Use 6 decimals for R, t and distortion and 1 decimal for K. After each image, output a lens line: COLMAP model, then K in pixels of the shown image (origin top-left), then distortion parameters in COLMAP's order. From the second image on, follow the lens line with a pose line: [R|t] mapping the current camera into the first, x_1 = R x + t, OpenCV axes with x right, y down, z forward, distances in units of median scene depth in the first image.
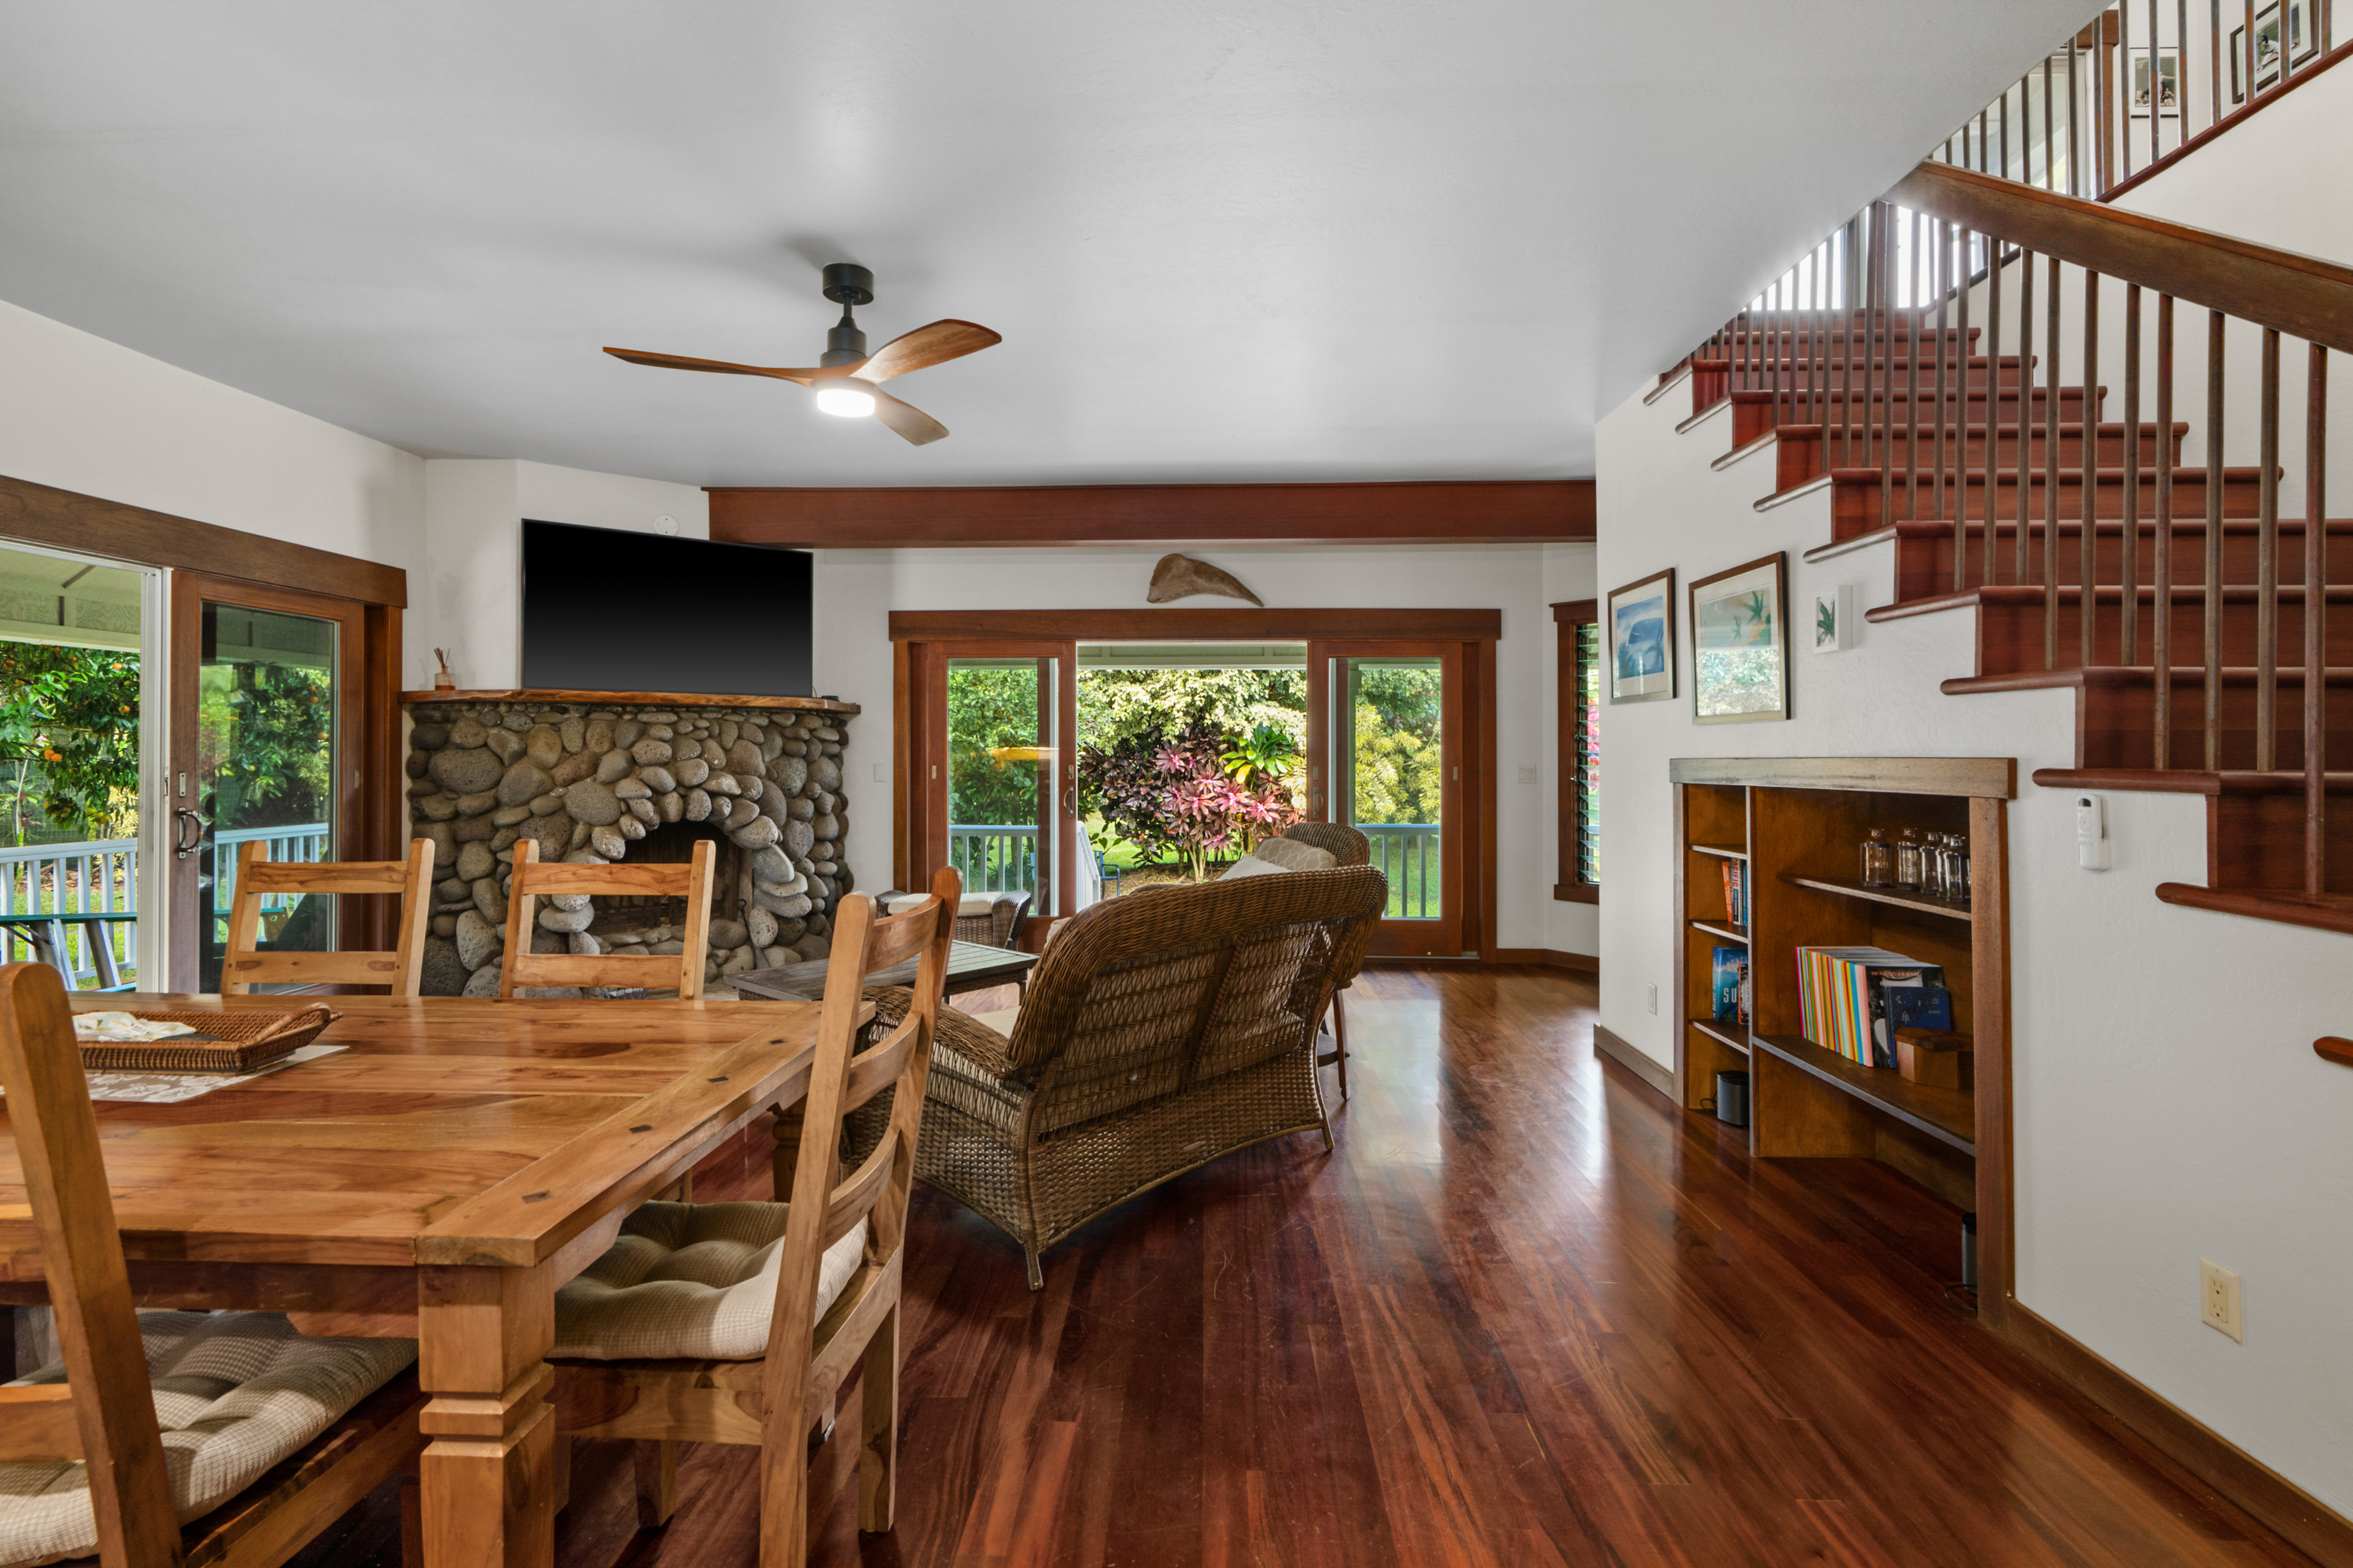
lens RADIAL K [[1080.2, 0, 1167.2], [0, 1080.2, 748.5], [0, 0, 1]] dist [-0.009169, 0.001573]
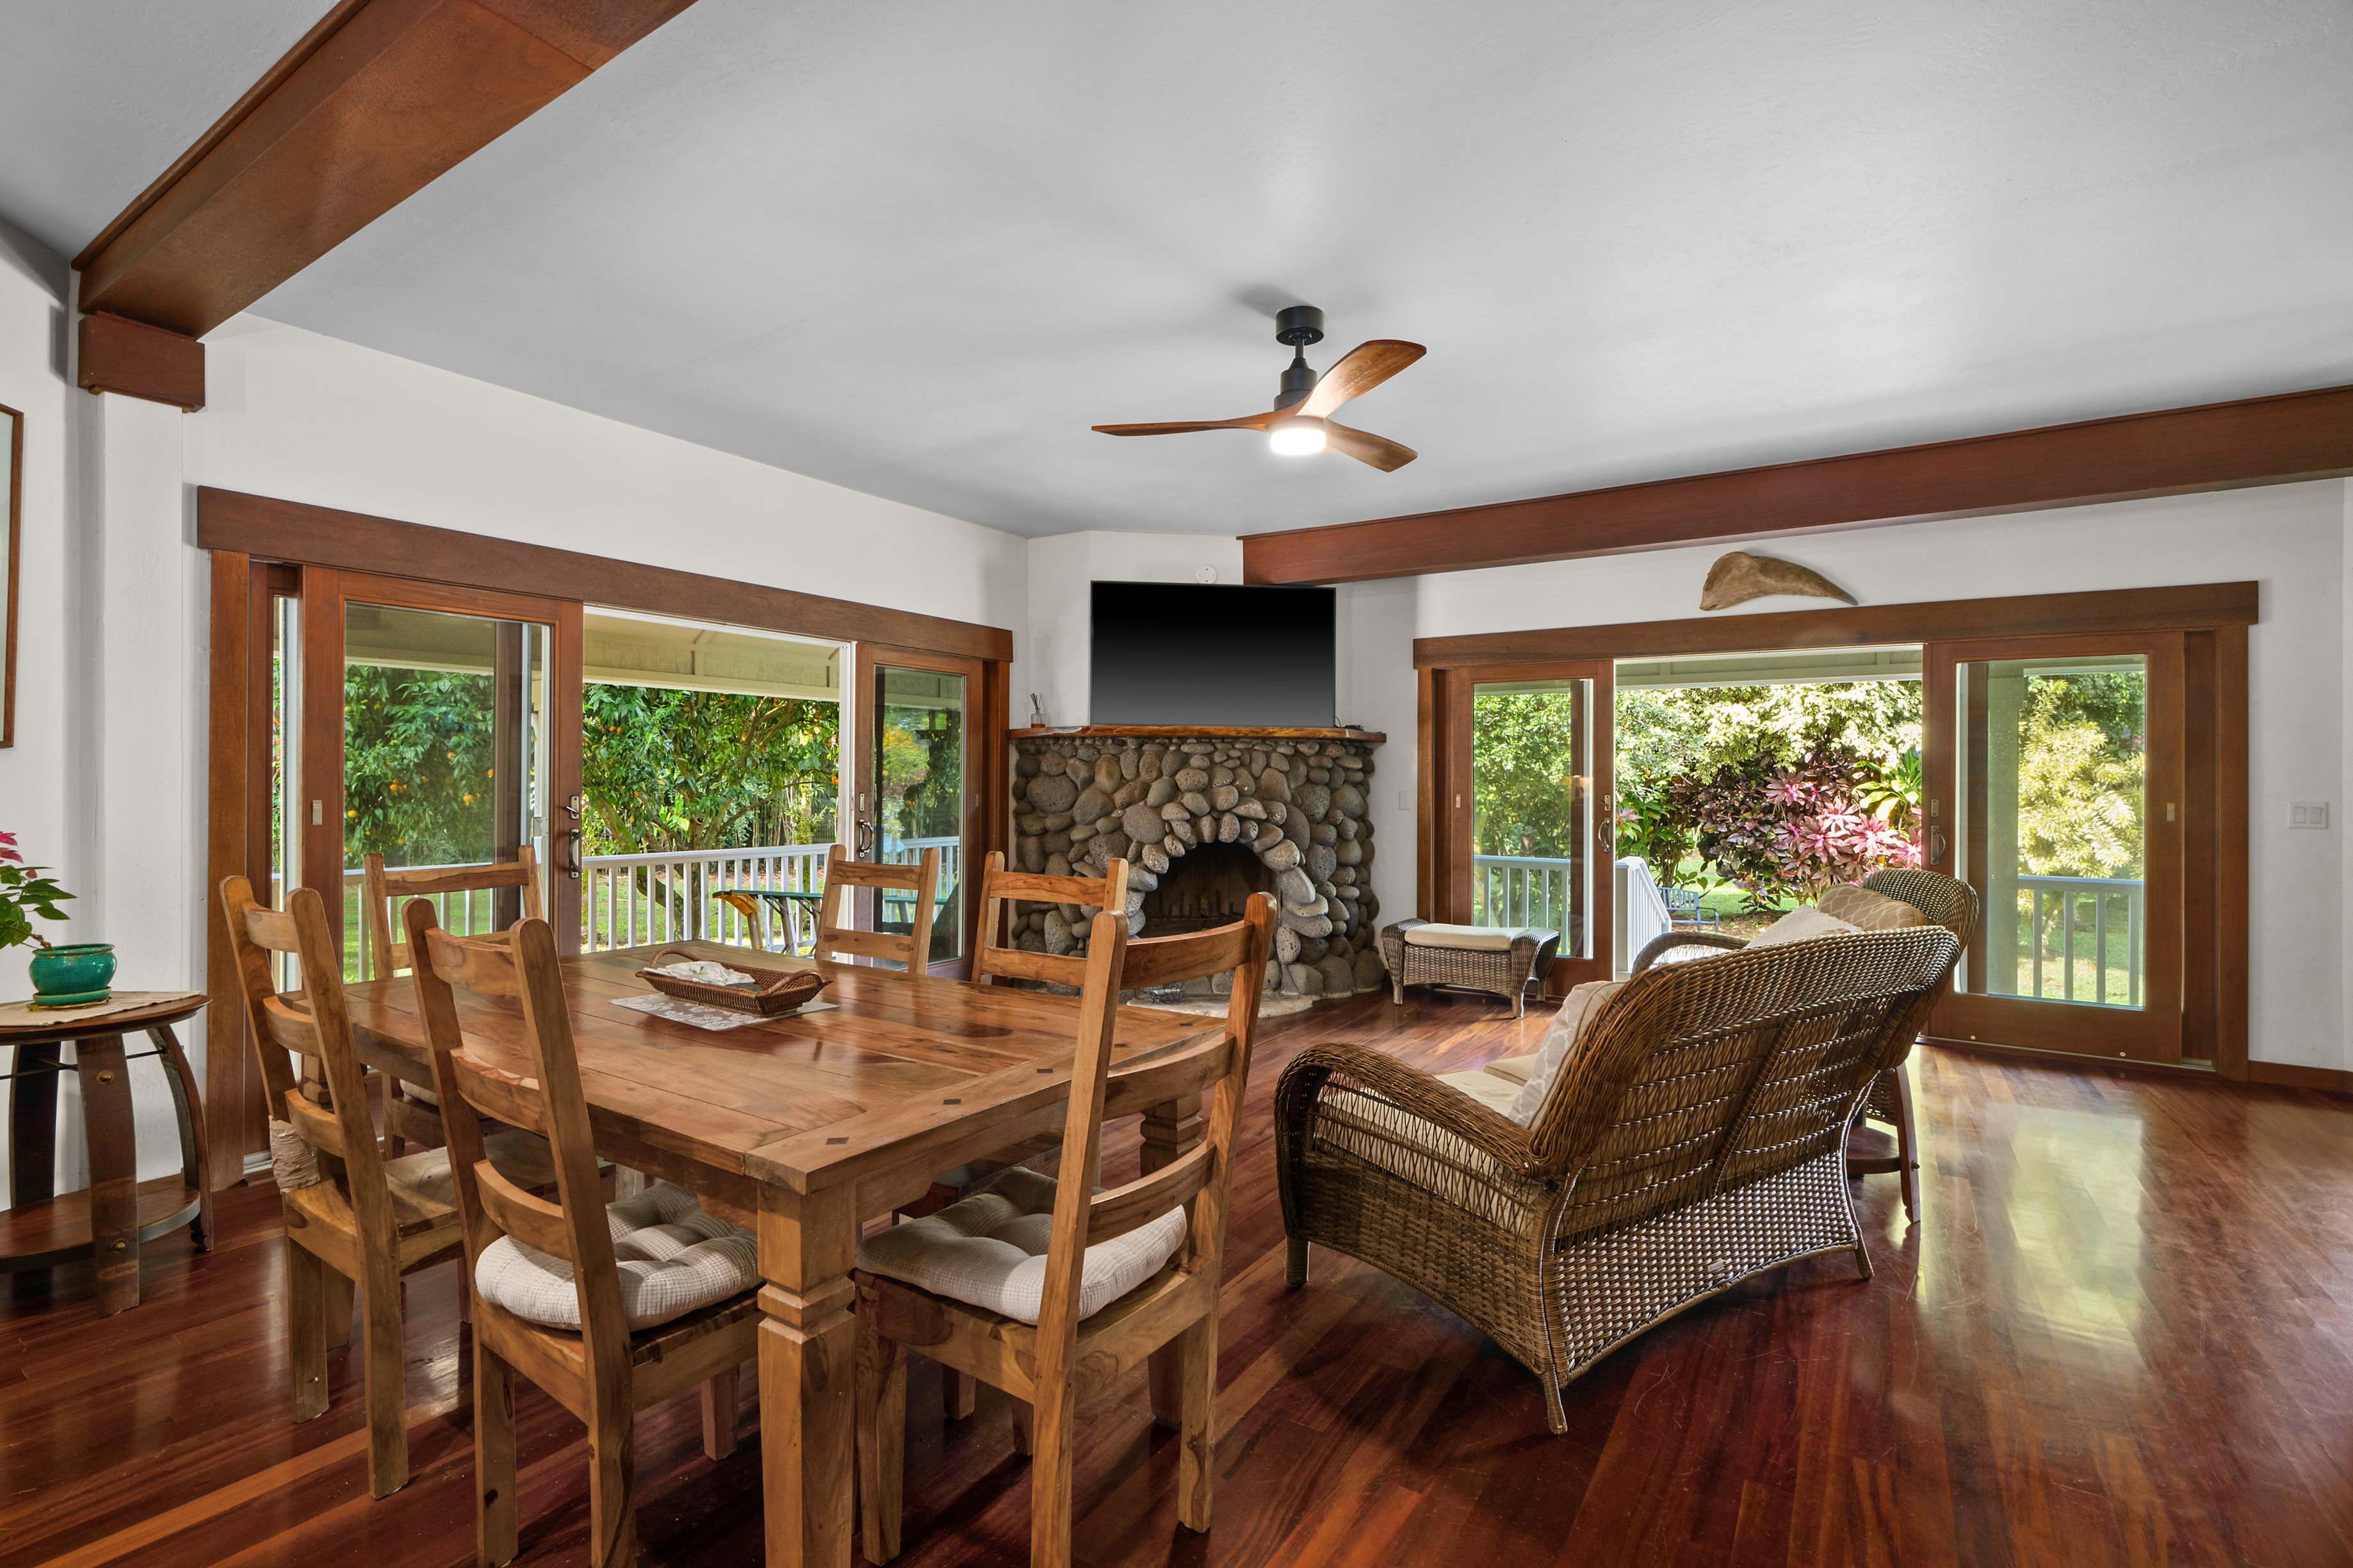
lens RADIAL K [[1080.2, 0, 1157.1], [0, 1080.2, 777.4], [0, 0, 1]] dist [-0.009169, 0.001573]
pose [[0.852776, 0.002193, -0.522272, 0.075860], [-0.001945, 0.999998, 0.001024, 0.000220], [0.522273, 0.000142, 0.852778, 0.029747]]
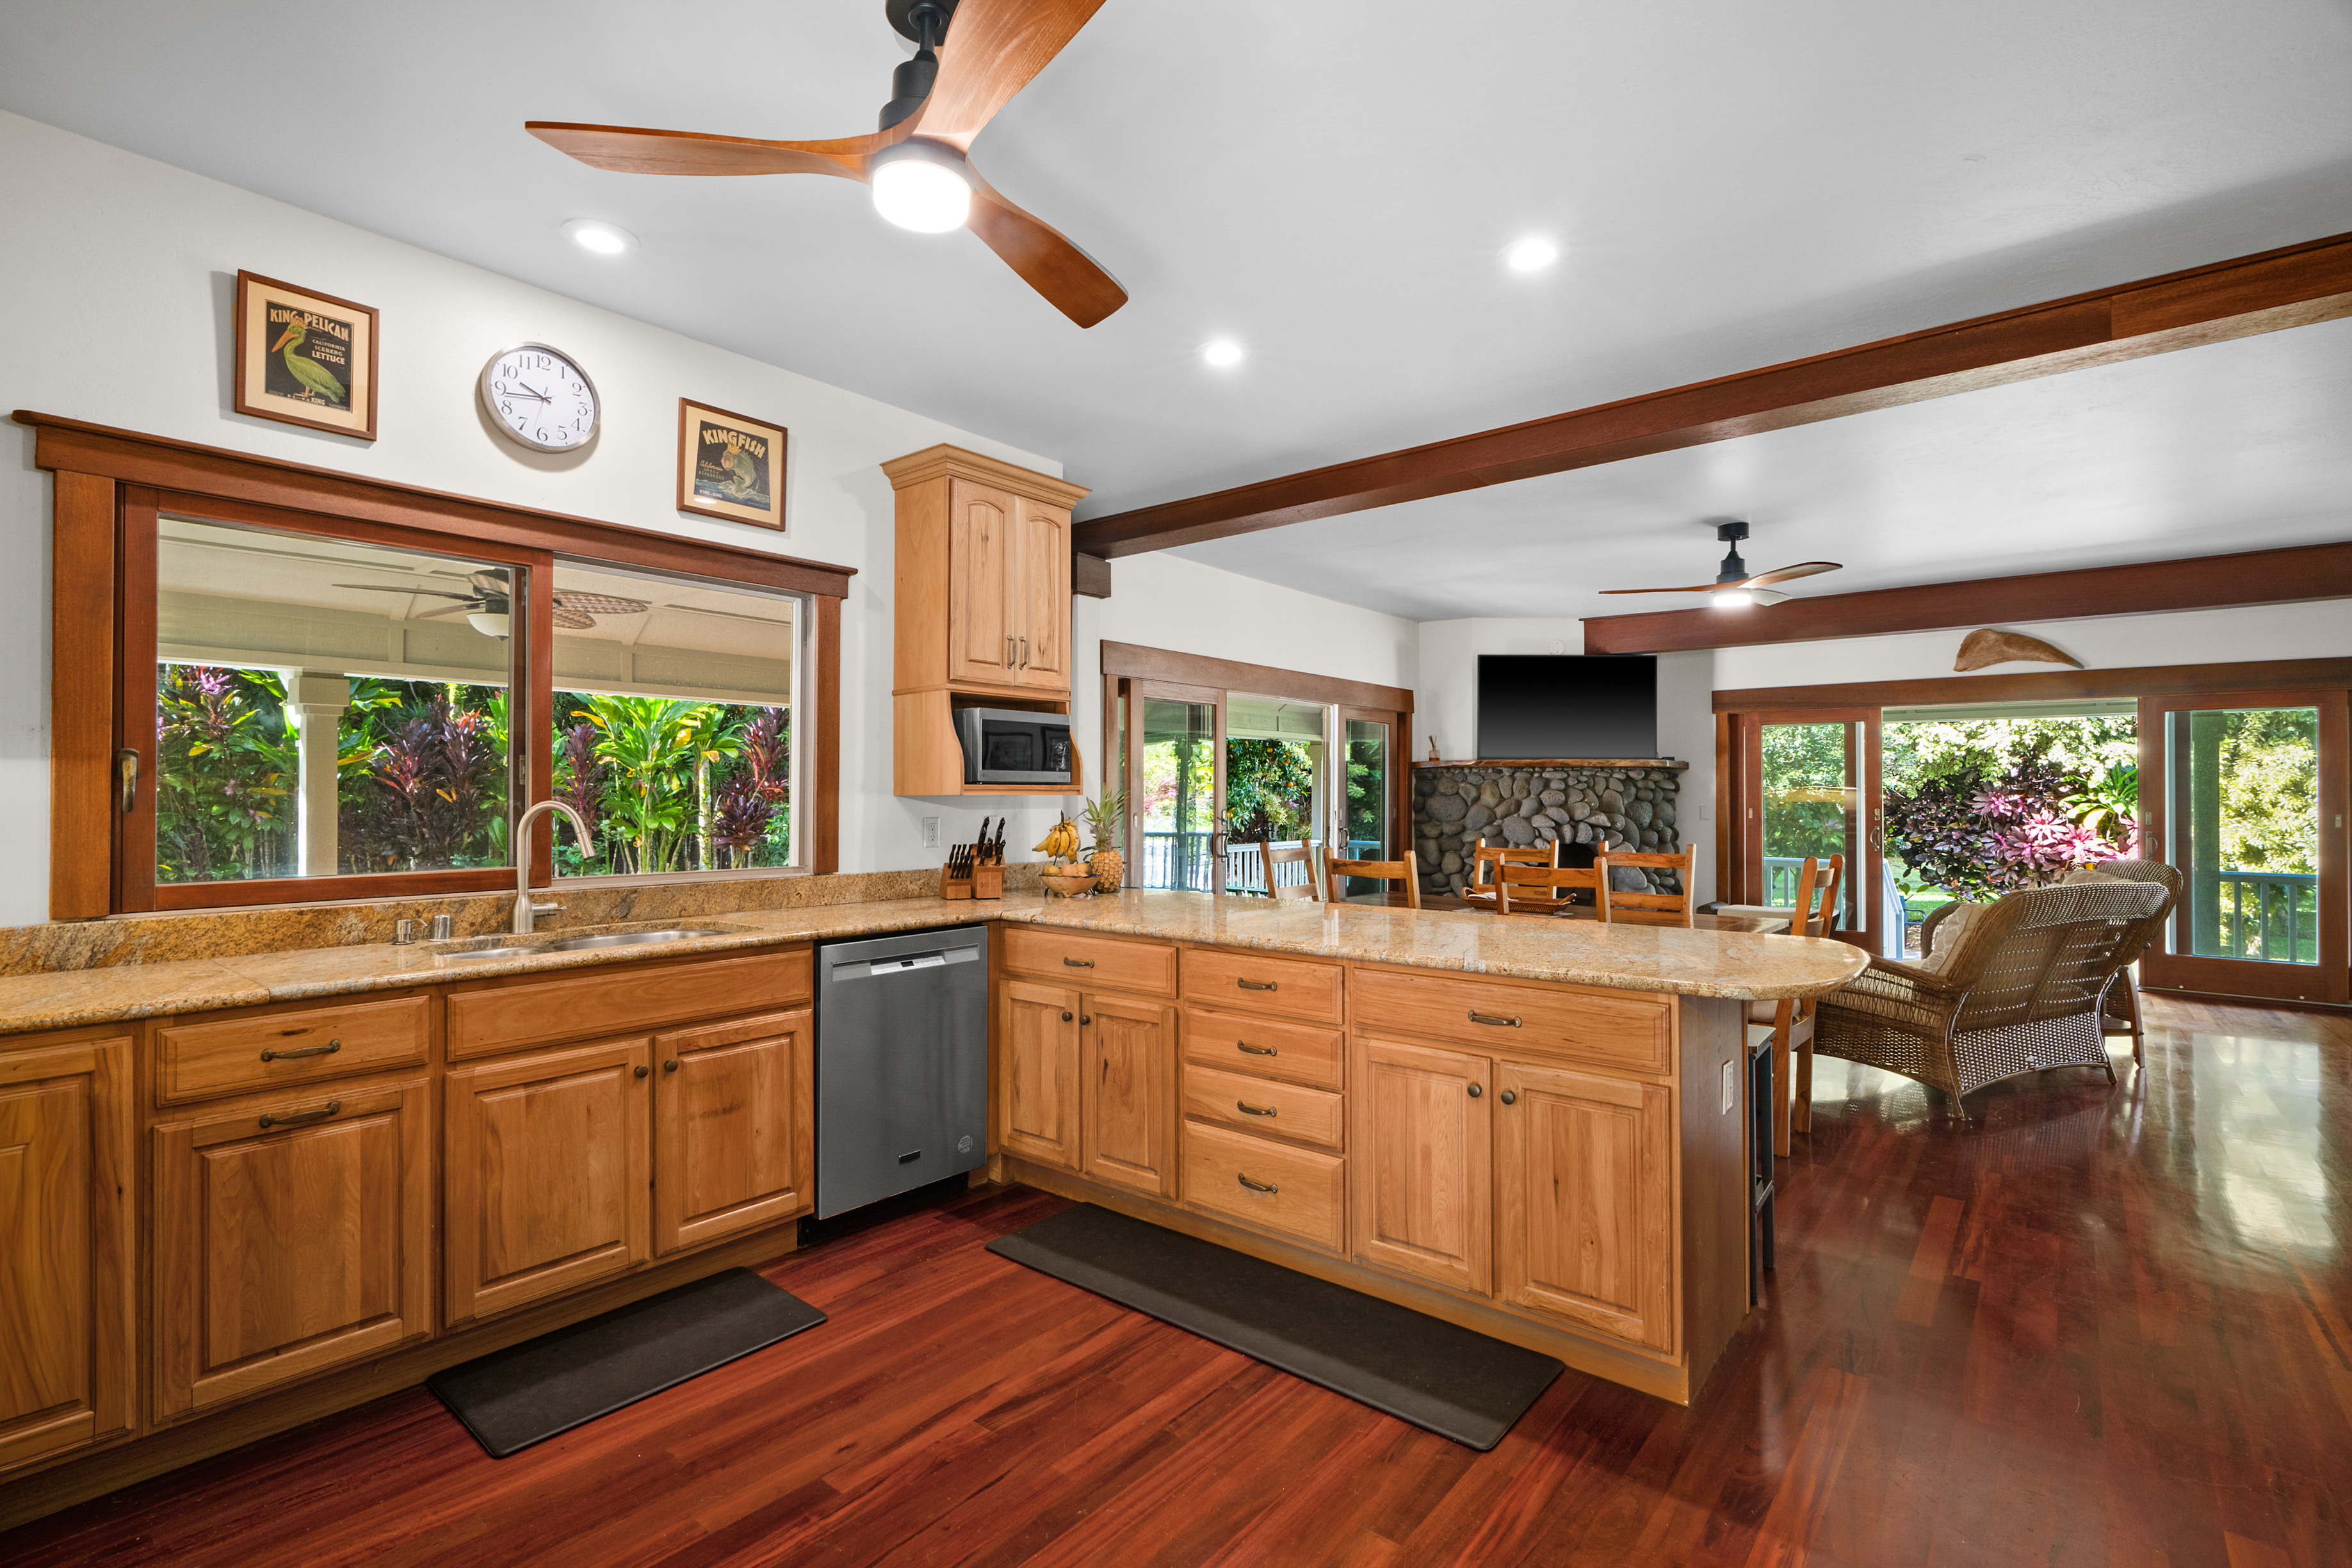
lens RADIAL K [[1079.8, 0, 1148.8], [0, 1079.8, 781.0], [0, 0, 1]] dist [-0.009169, 0.001573]
pose [[0.784575, -0.005876, -0.620006, 0.022364], [0.002143, 0.999975, -0.006766, -0.011678], [0.620030, 0.003980, 0.784568, -0.561304]]
